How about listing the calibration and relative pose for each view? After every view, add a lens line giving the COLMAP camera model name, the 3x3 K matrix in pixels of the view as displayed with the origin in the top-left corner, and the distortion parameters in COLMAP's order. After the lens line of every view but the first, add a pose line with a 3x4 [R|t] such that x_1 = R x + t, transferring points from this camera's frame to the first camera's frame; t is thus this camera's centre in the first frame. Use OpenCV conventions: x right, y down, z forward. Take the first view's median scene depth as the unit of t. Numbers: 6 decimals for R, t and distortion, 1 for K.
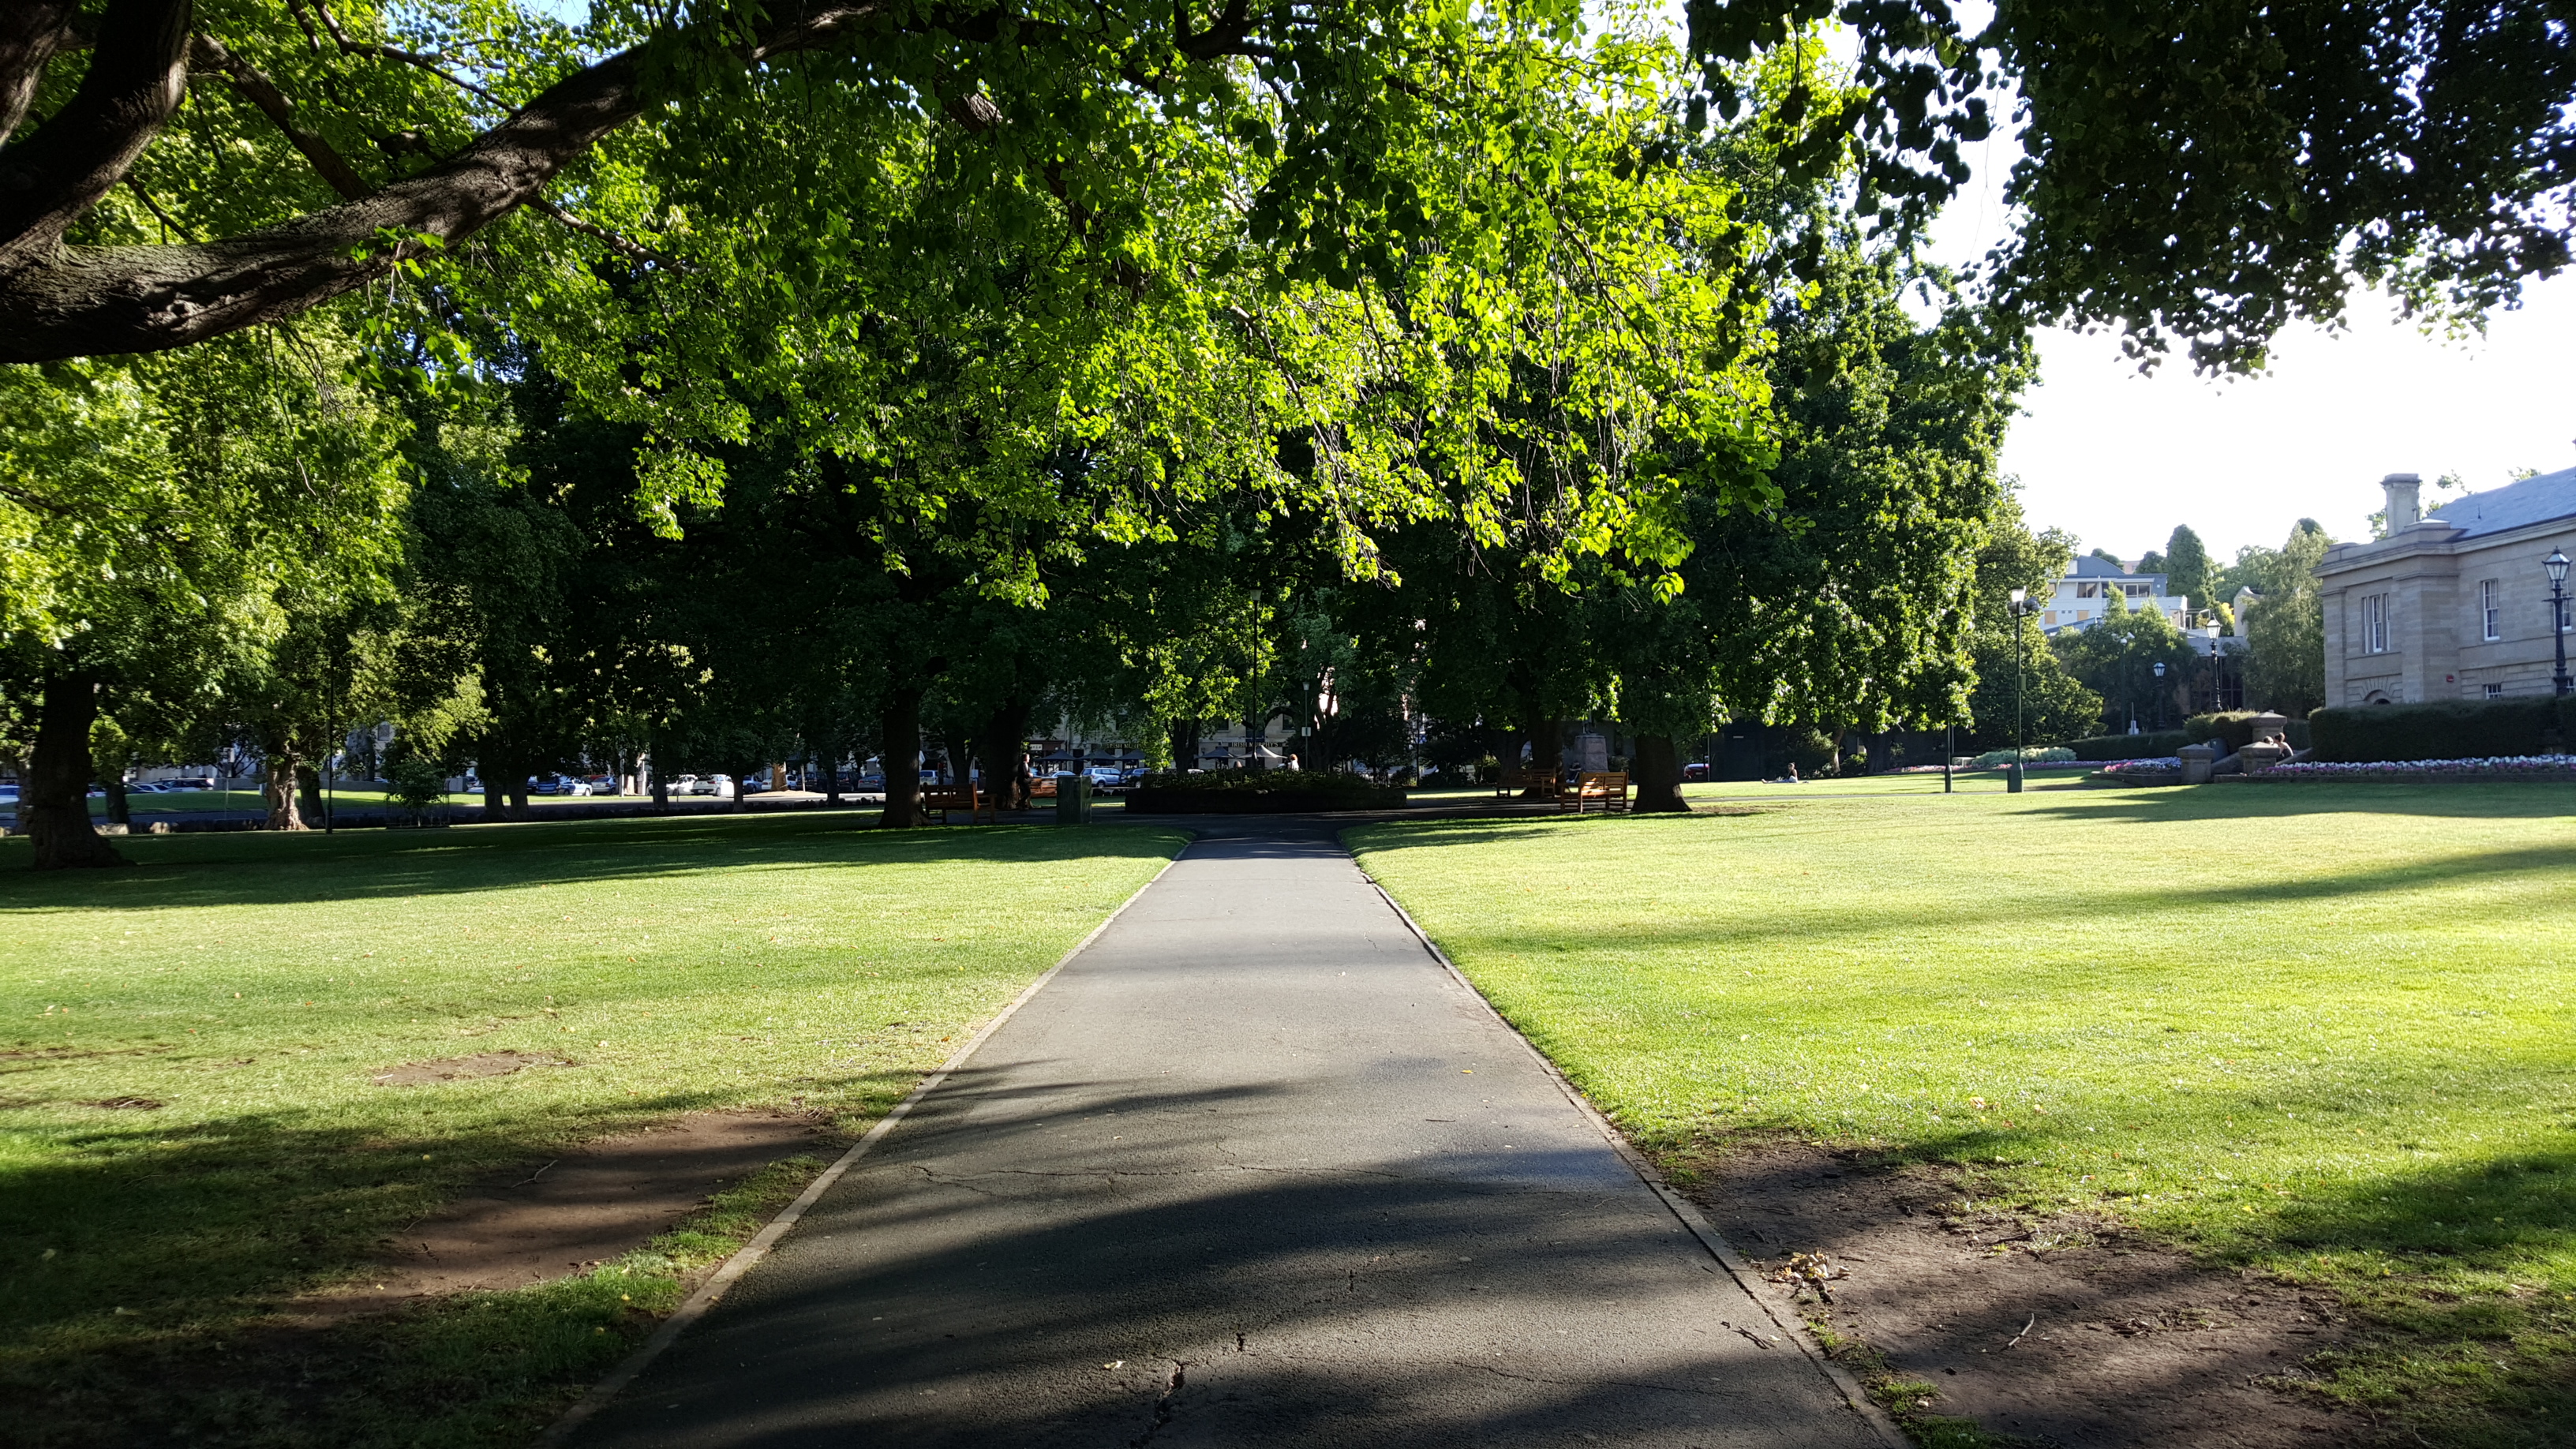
lens RADIAL K [[1820.8, 0, 1288.0], [0, 1820.8, 724.5], [0, 0, 1]] dist [-0.007333, -0.004905]
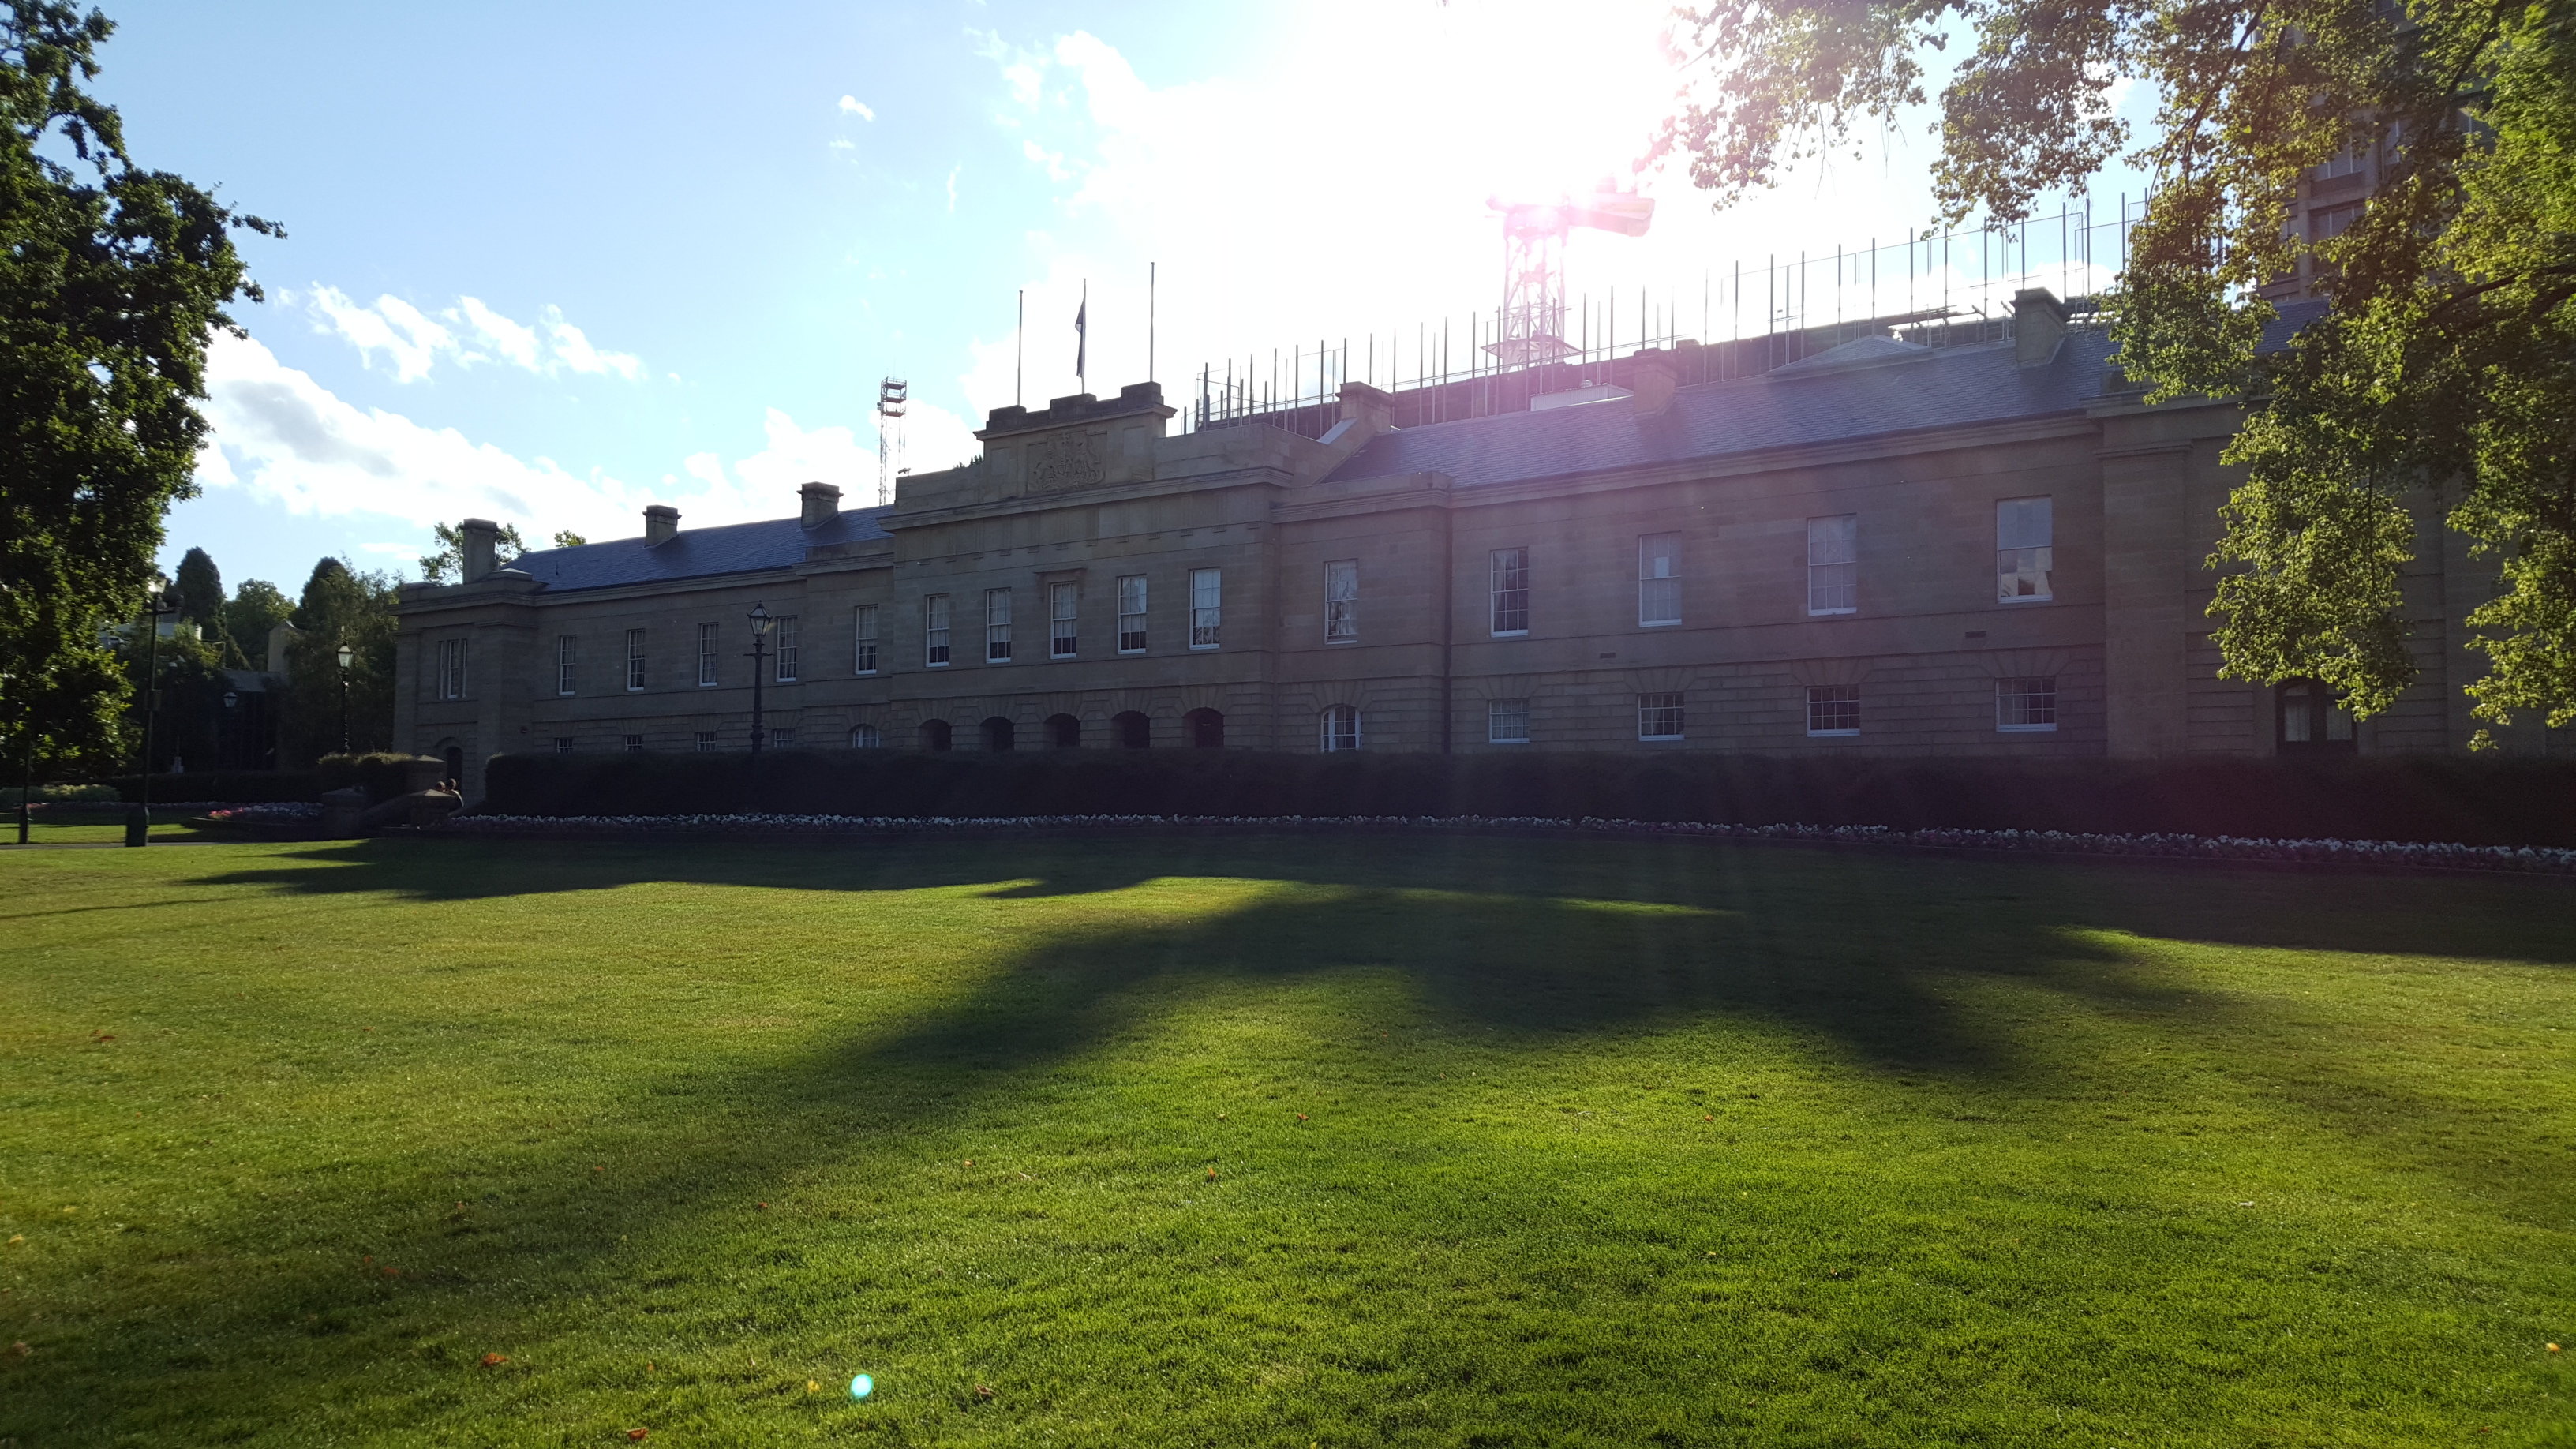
lens RADIAL K [[1820.8, 0, 1288.0], [0, 1820.8, 724.5], [0, 0, 1]] dist [-0.007333, -0.004905]
pose [[0.520826, 0.061526, 0.851443, 0.005445], [-0.040635, 0.998056, -0.047264, 0.002040], [-0.852695, -0.009982, 0.522313, 0.121831]]
